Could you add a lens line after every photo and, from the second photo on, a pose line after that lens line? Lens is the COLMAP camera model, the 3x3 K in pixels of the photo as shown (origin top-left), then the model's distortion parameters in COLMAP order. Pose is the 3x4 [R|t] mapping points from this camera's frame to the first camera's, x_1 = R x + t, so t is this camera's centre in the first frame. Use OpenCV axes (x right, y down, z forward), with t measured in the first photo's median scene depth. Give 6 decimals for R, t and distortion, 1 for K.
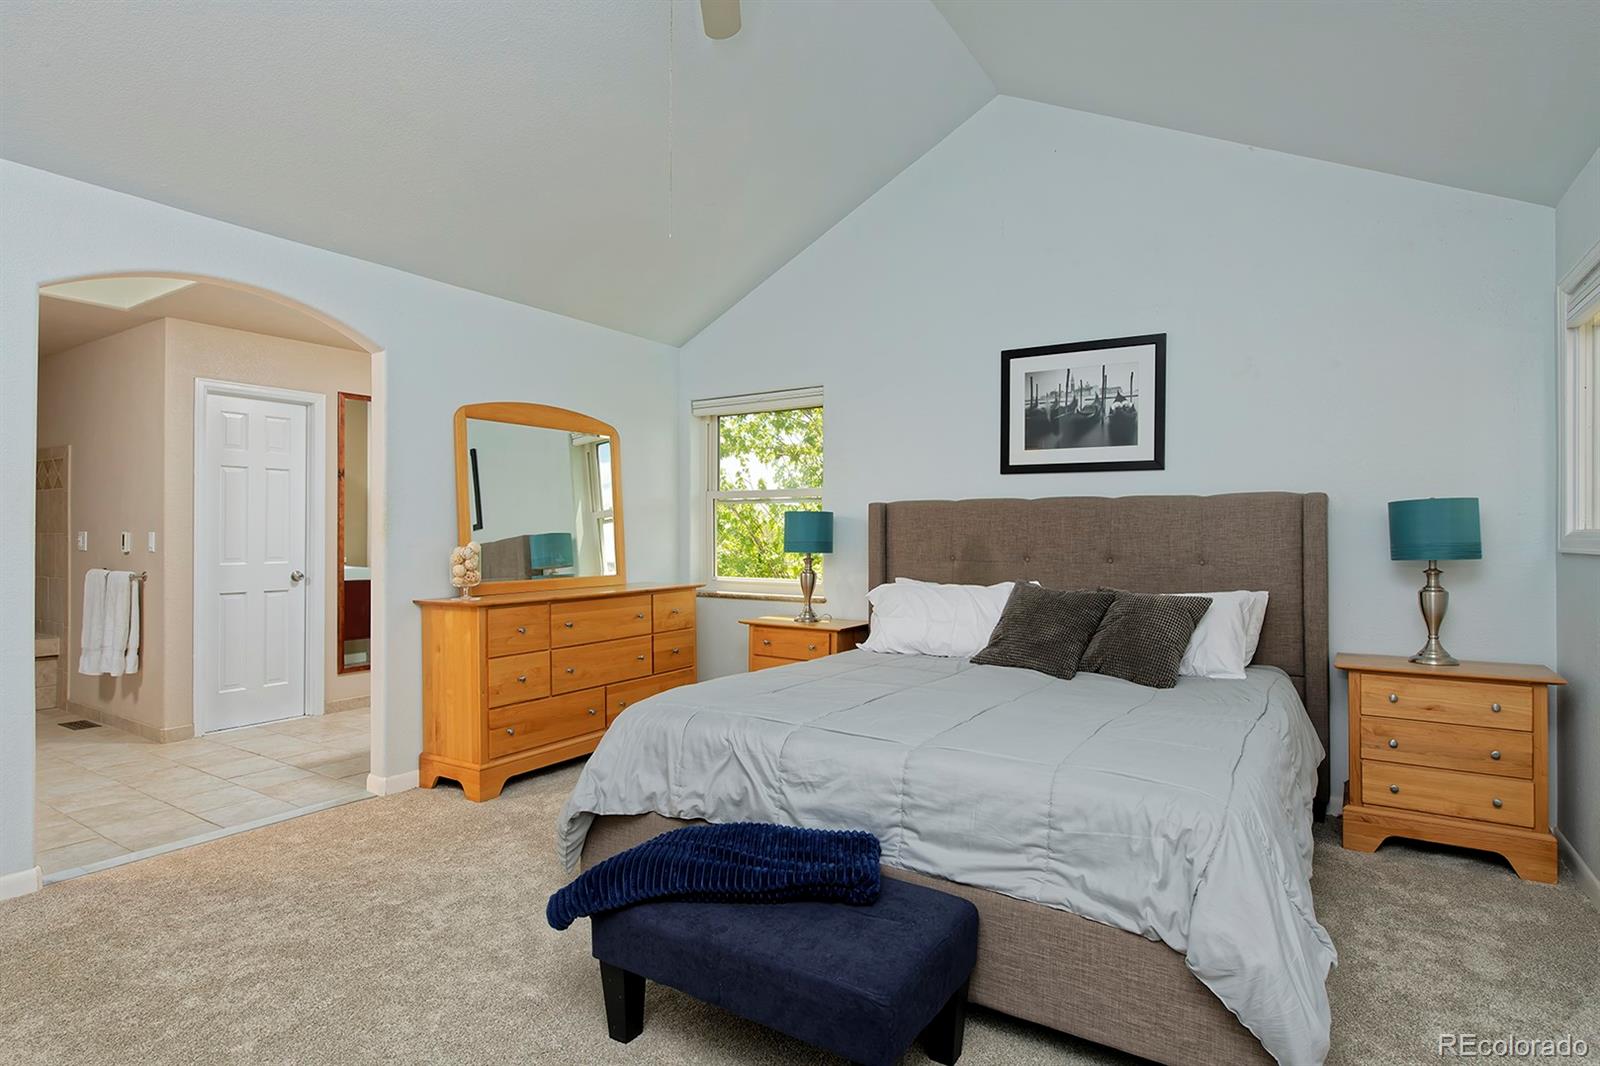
lens RADIAL K [[841.5, 0, 800.3], [0, 841.5, 526.0], [0, 0, 1]] dist [-0.002453, -0.001465]
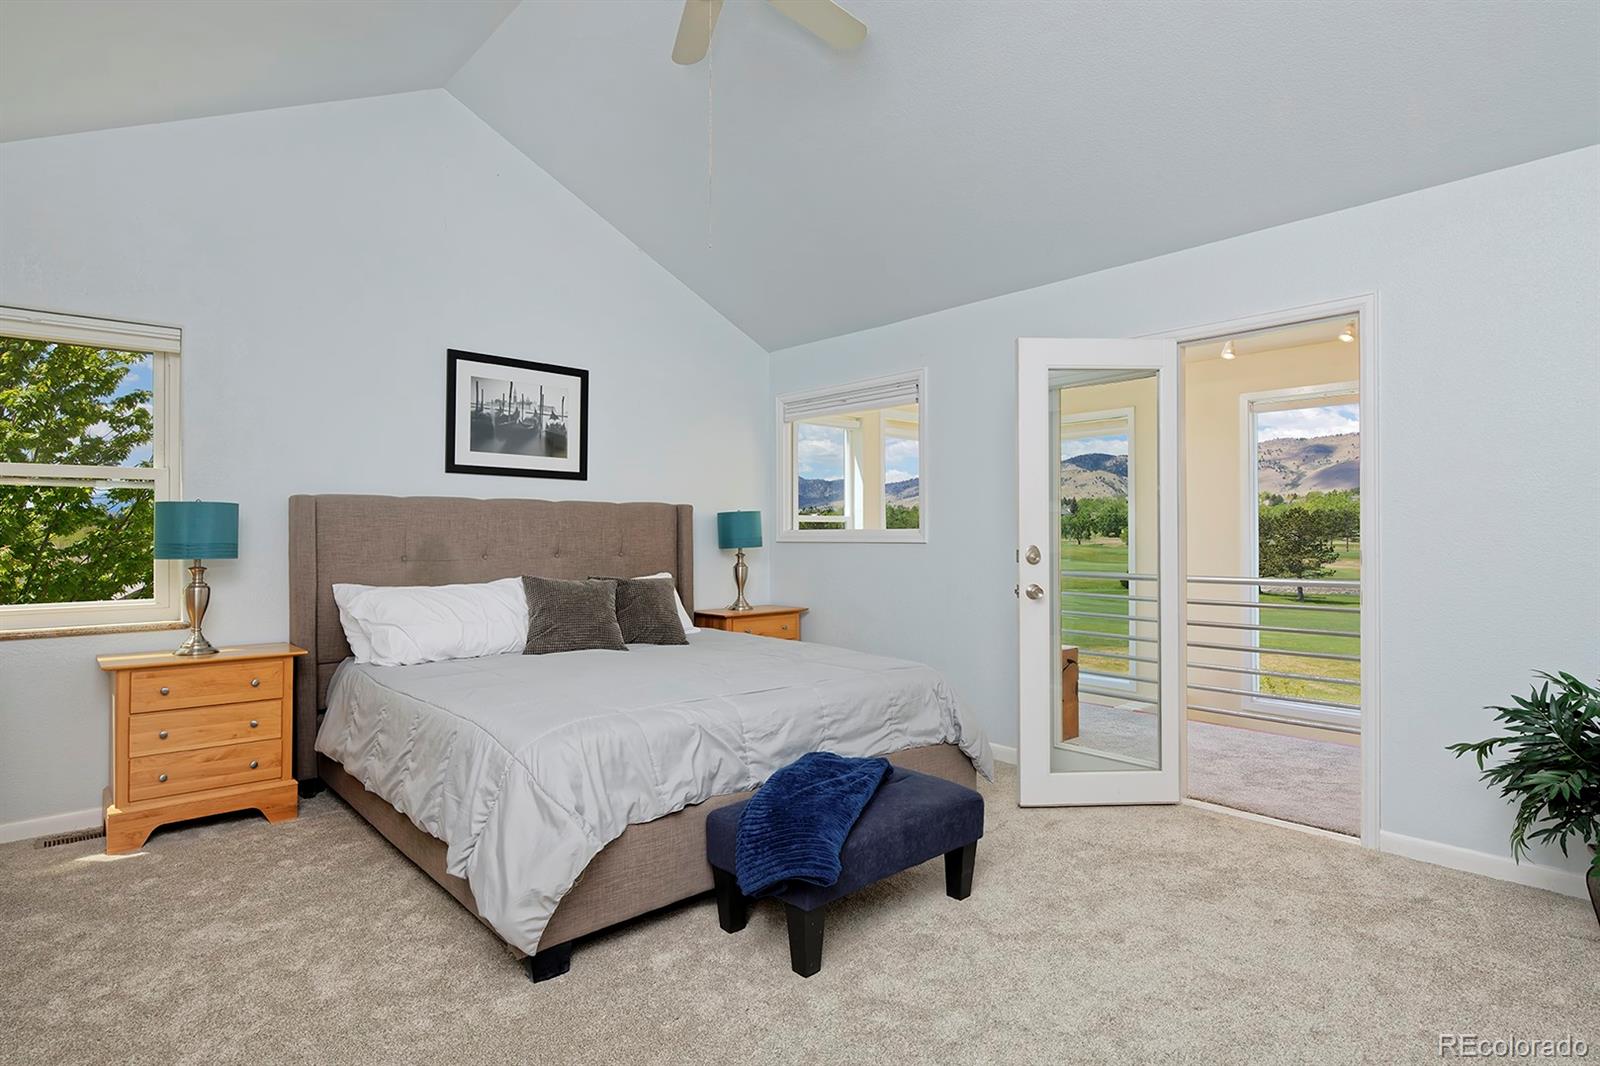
lens RADIAL K [[841.5, 0, 804.2], [0, 841.5, 533.9], [0, 0, 1]] dist [-0.002453, -0.001465]
pose [[0.245291, -0.002164, 0.969447, -0.662484], [-0.005002, 0.999981, 0.003498, 0.005601], [-0.969437, -0.005707, 0.245275, 0.369642]]
